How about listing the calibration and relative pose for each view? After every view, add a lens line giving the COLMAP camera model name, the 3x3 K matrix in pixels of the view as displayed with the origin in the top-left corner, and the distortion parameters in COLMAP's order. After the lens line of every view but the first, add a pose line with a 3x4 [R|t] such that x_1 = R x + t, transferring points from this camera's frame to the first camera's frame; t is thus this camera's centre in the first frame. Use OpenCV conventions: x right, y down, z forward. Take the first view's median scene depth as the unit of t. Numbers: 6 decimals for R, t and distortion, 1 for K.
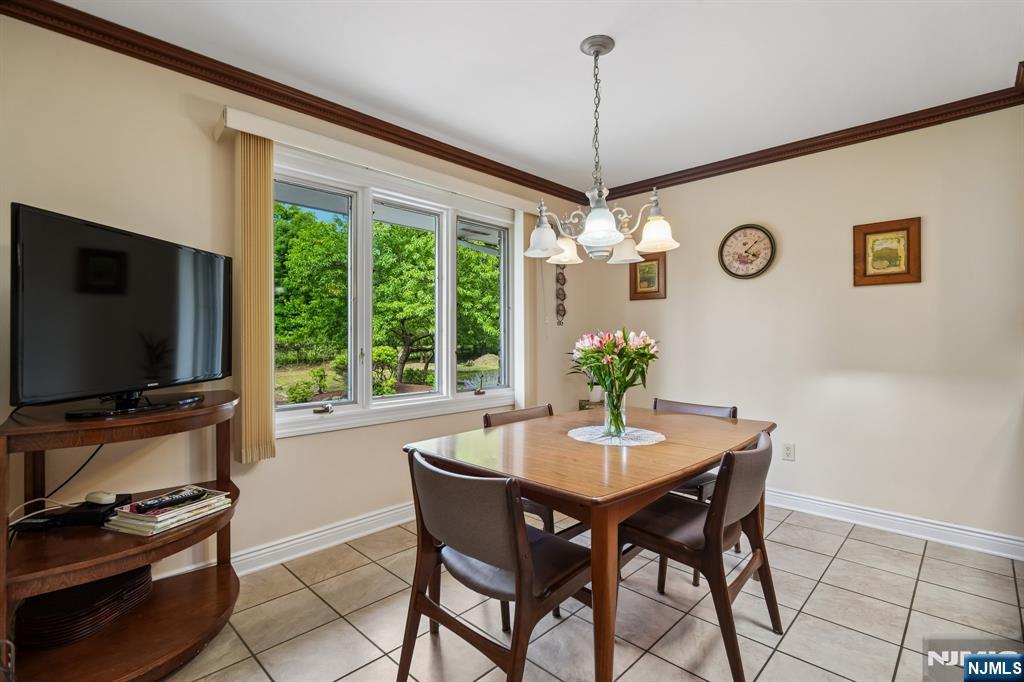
lens RADIAL K [[481.4, 0, 515.9], [0, 481.4, 338.1], [0, 0, 1]] dist [0.001748, -0.004555]
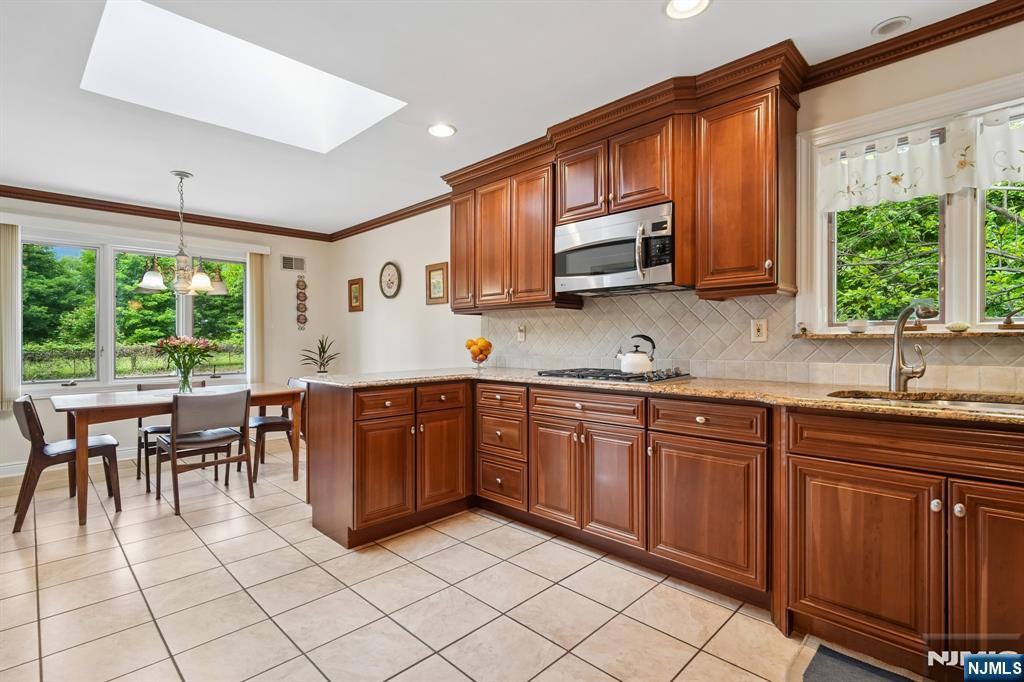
lens RADIAL K [[481.4, 0, 512.2], [0, 481.4, 338.7], [0, 0, 1]] dist [0.001748, -0.004555]
pose [[0.999938, -0.003552, -0.010579, 0.993432], [0.003544, 0.999993, -0.000819, 0.002840], [0.010582, 0.000782, 0.999944, -0.538383]]
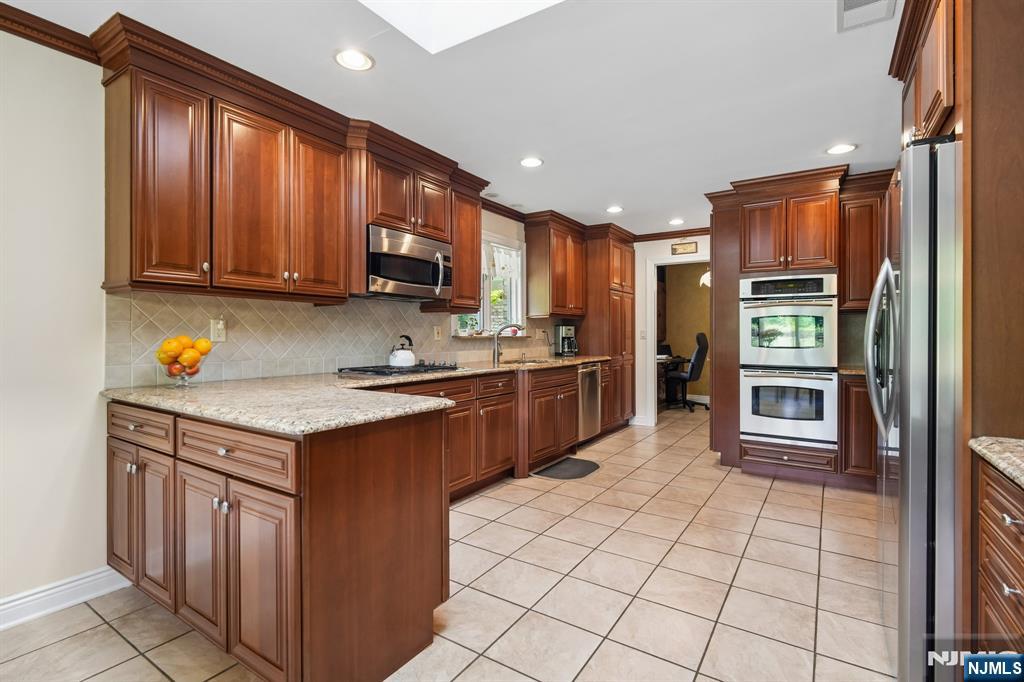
lens RADIAL K [[481.4, 0, 506.0], [0, 481.4, 336.4], [0, 0, 1]] dist [0.001748, -0.004555]
pose [[-0.177112, 0.004355, 0.984181, 0.066475], [0.000667, 0.999991, -0.004305, 0.003413], [-0.984191, -0.000106, -0.177113, 0.356413]]
